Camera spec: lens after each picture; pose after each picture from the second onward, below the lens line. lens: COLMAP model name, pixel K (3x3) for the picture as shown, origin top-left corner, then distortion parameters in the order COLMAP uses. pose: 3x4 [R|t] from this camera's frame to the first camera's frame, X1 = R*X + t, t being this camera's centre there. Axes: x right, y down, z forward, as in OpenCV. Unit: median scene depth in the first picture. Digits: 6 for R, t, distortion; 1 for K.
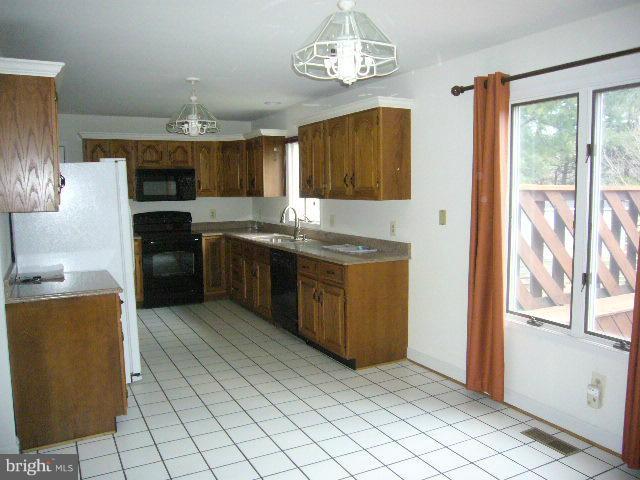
lens RADIAL K [[528.2, 0, 320.0], [0, 528.2, 240.0], [0, 0, 1]] dist [-0.133168, 0.139354]
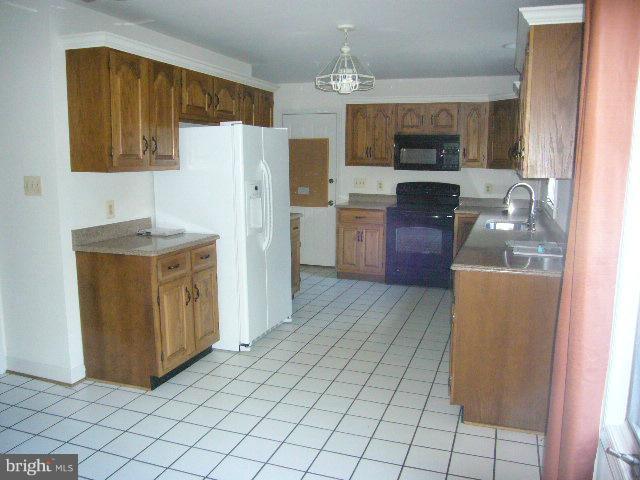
lens RADIAL K [[528.2, 0, 320.0], [0, 528.2, 240.0], [0, 0, 1]] dist [-0.133168, 0.139354]
pose [[0.681092, 0.127100, -0.721082, 0.255727], [-0.087128, 0.991890, 0.092538, -0.023967], [0.726995, -0.000200, 0.686643, 0.252321]]
